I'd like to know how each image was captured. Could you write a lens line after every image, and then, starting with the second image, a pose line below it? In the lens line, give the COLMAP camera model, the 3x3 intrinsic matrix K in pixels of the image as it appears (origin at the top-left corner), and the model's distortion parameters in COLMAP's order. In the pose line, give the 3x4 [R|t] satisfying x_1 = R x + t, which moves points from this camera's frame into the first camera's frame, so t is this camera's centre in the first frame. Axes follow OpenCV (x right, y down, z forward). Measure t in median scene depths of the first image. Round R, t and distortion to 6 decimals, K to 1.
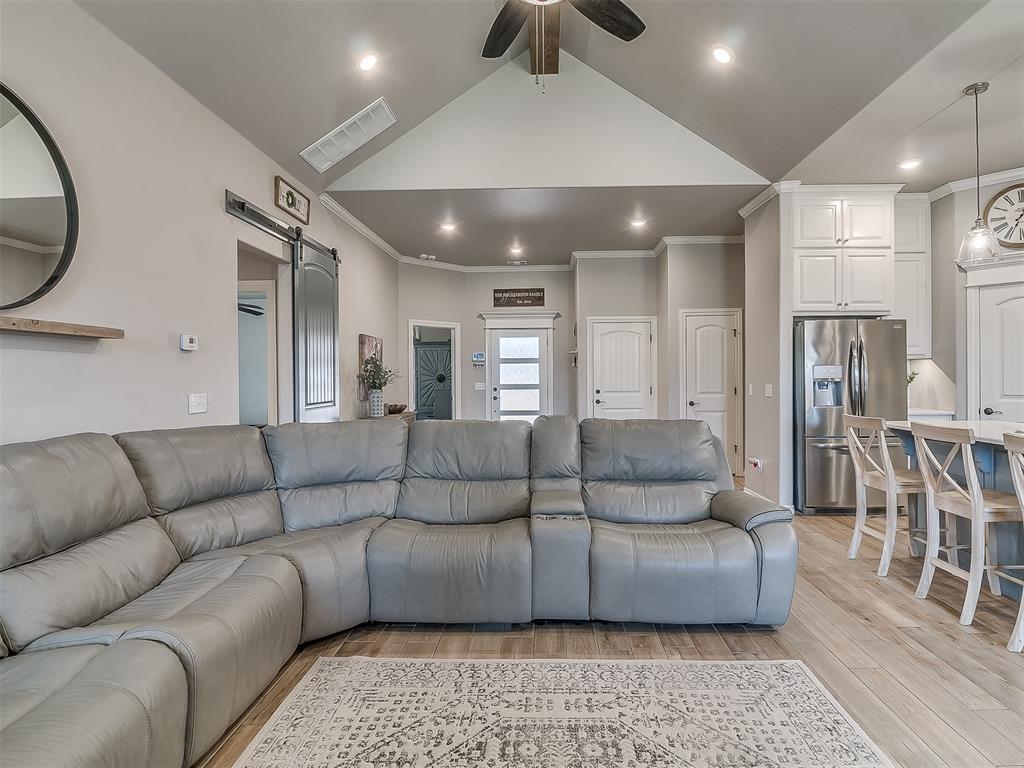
lens RADIAL K [[553.0, 0, 514.0], [0, 553.0, 378.4], [0, 0, 1]] dist [-0.002198, -0.007949]
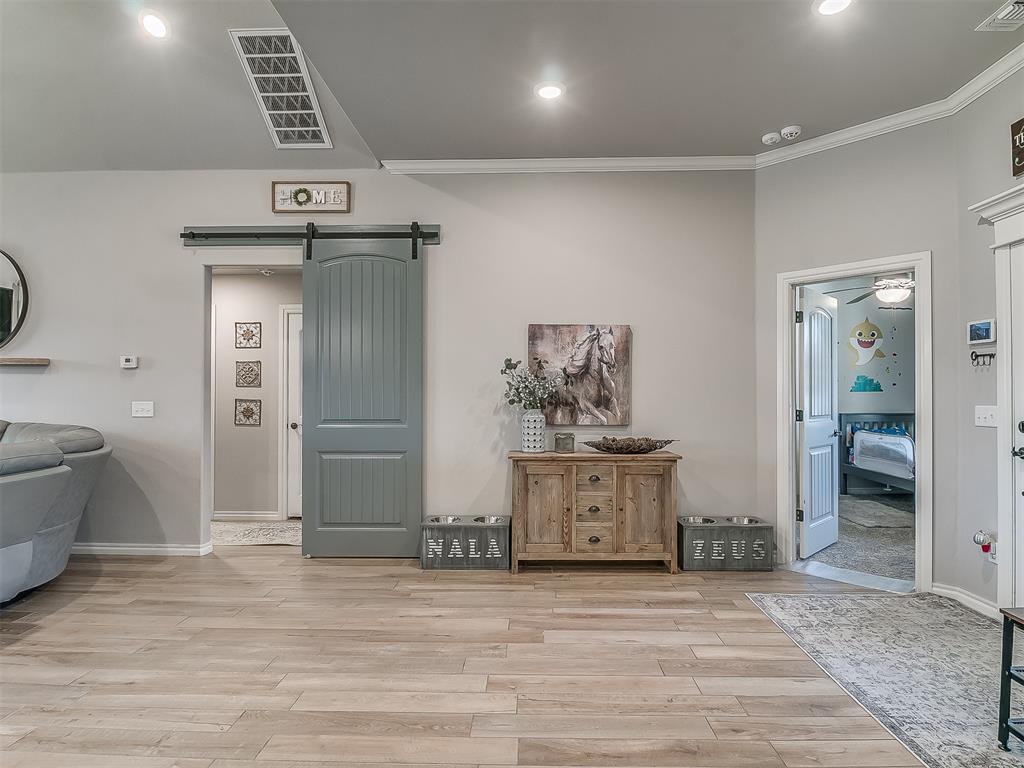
lens RADIAL K [[553.0, 0, 527.2], [0, 553.0, 388.8], [0, 0, 1]] dist [-0.002198, -0.007949]
pose [[0.044690, -0.005846, -0.998984, 0.507200], [-0.004468, 0.999972, -0.006052, 0.001236], [0.998991, 0.004734, 0.044662, 1.272346]]
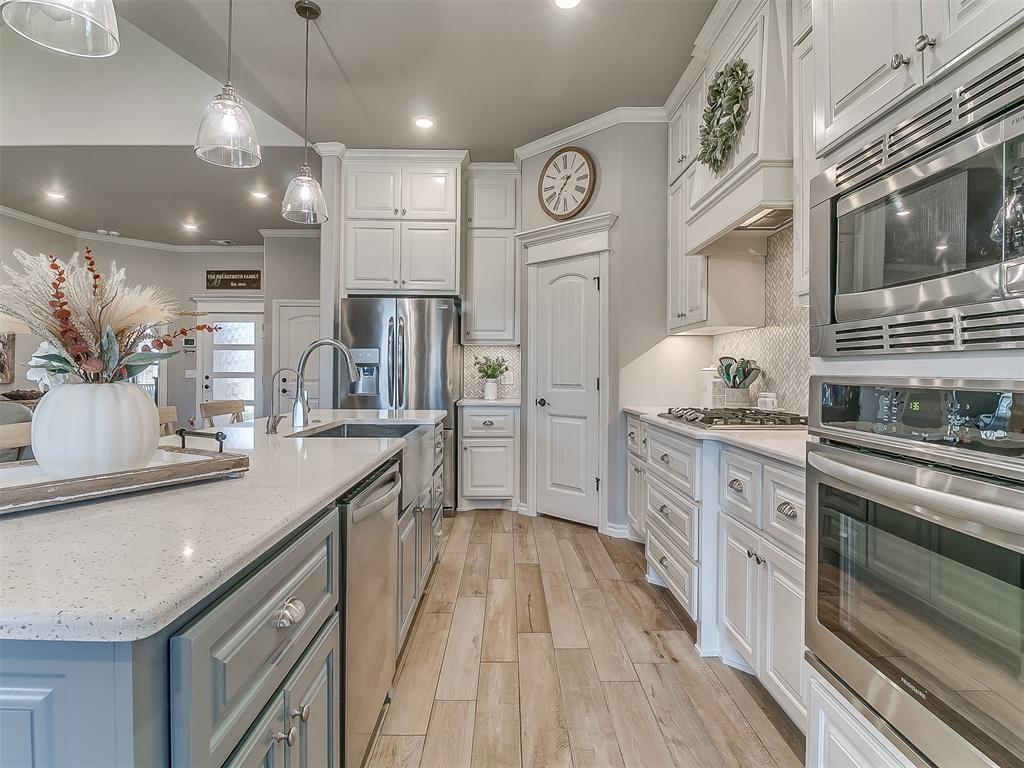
lens RADIAL K [[553.0, 0, 504.0], [0, 553.0, 376.2], [0, 0, 1]] dist [-0.002198, -0.007949]
pose [[0.999386, 0.015760, 0.031288, 0.804963], [-0.015701, 0.999874, -0.002132, 0.021354], [-0.031318, 0.001639, 0.999508, 0.095238]]
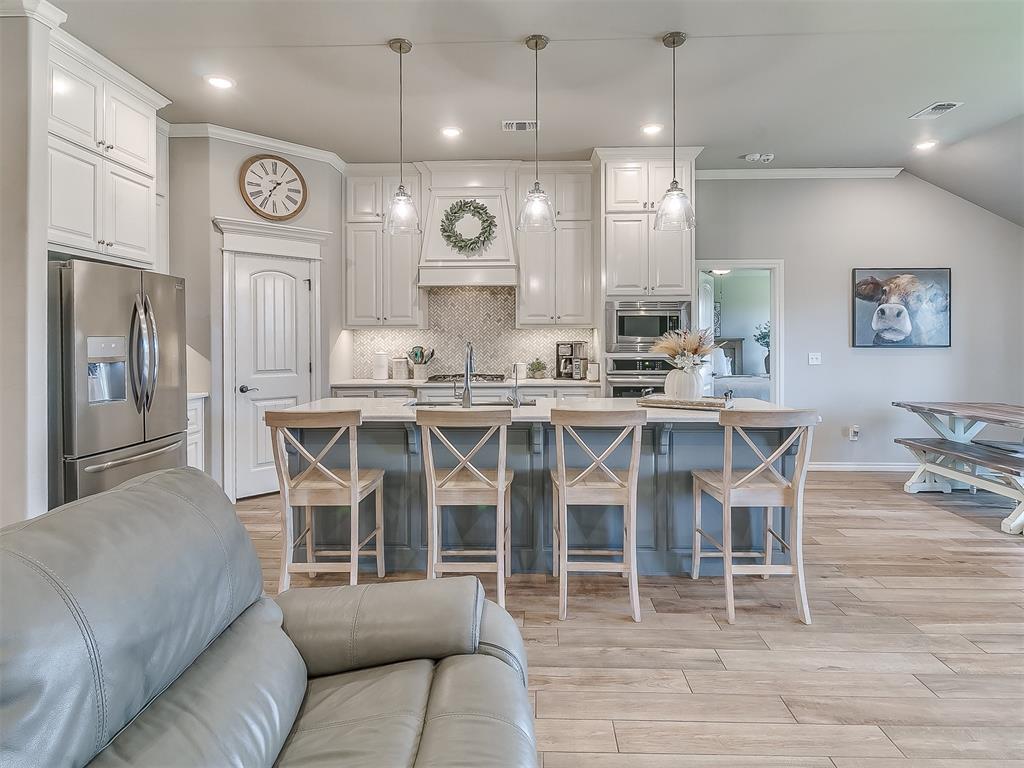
lens RADIAL K [[553.0, 0, 501.3], [0, 553.0, 344.8], [0, 0, 1]] dist [-0.002198, -0.007949]
pose [[-0.000062, -0.002112, 0.999998, -0.061069], [0.009878, 0.999949, 0.002113, -0.012553], [-0.999951, 0.009879, -0.000042, 0.585889]]
